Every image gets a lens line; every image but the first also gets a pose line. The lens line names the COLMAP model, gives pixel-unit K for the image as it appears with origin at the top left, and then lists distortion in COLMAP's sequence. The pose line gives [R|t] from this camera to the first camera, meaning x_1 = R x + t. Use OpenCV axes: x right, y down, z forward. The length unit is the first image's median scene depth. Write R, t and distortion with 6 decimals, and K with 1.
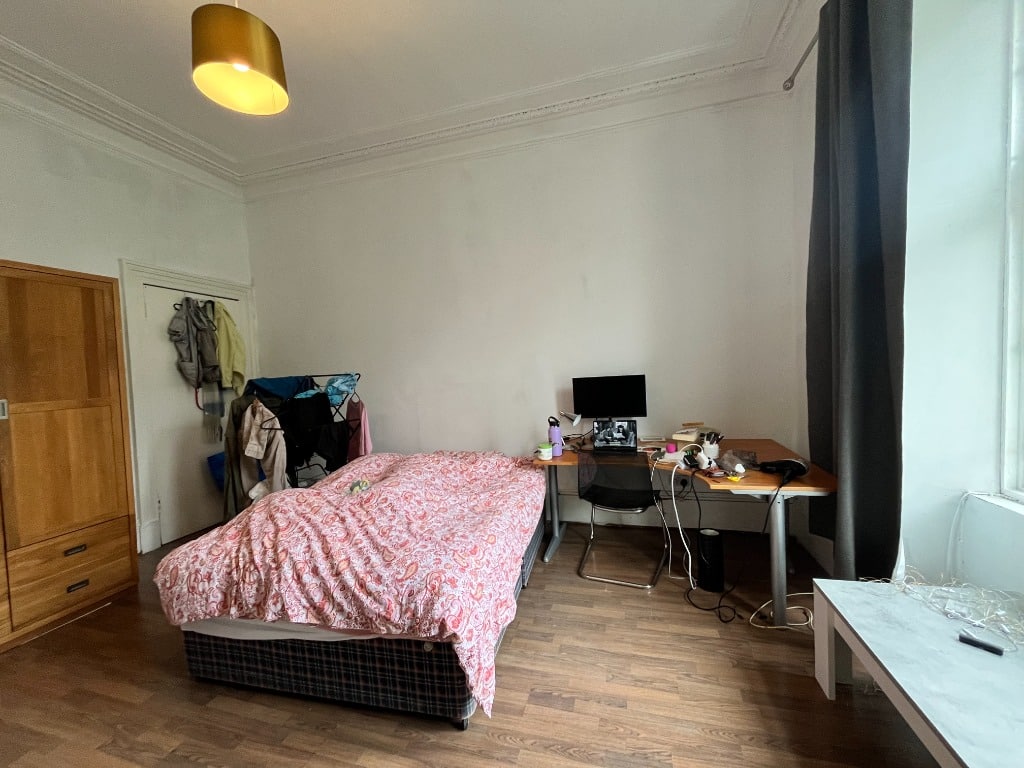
lens RADIAL K [[411.6, 0, 511.5], [0, 411.6, 385.1], [0, 0, 1]] dist [-0.003931, 0.000075]
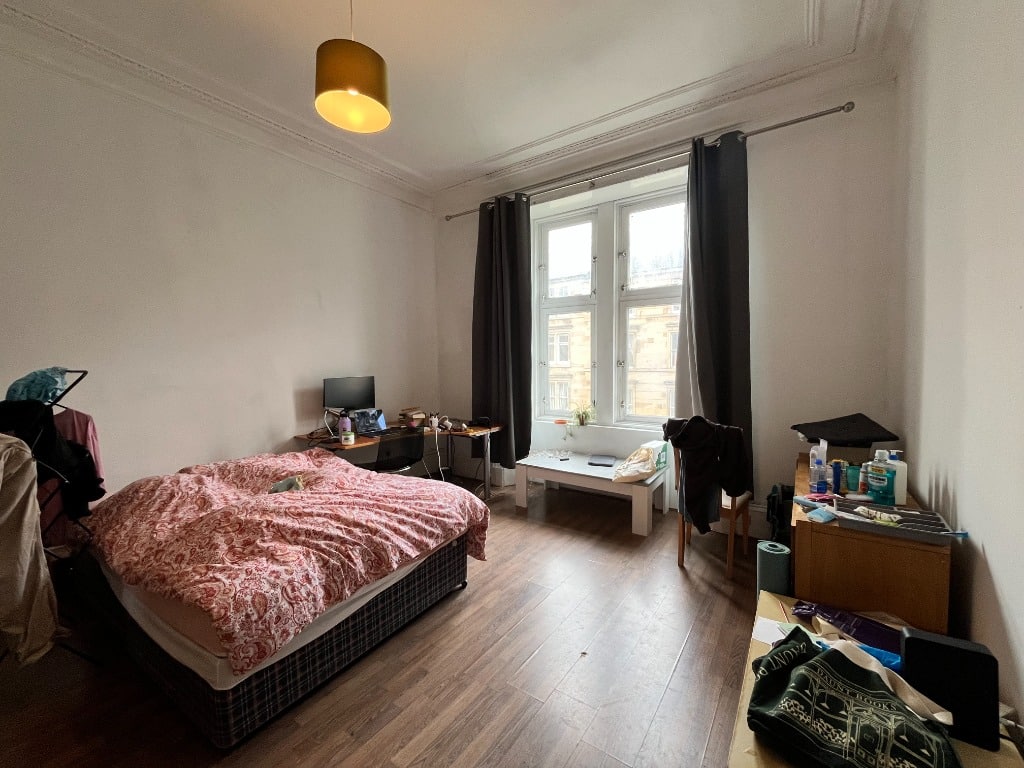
lens RADIAL K [[411.6, 0, 508.8], [0, 411.6, 382.5], [0, 0, 1]] dist [-0.003931, 0.000075]
pose [[0.338165, -0.001645, 0.941085, -1.472854], [0.038219, 0.999197, -0.011987, 0.049136], [-0.940311, 0.040021, 0.337956, 0.233853]]
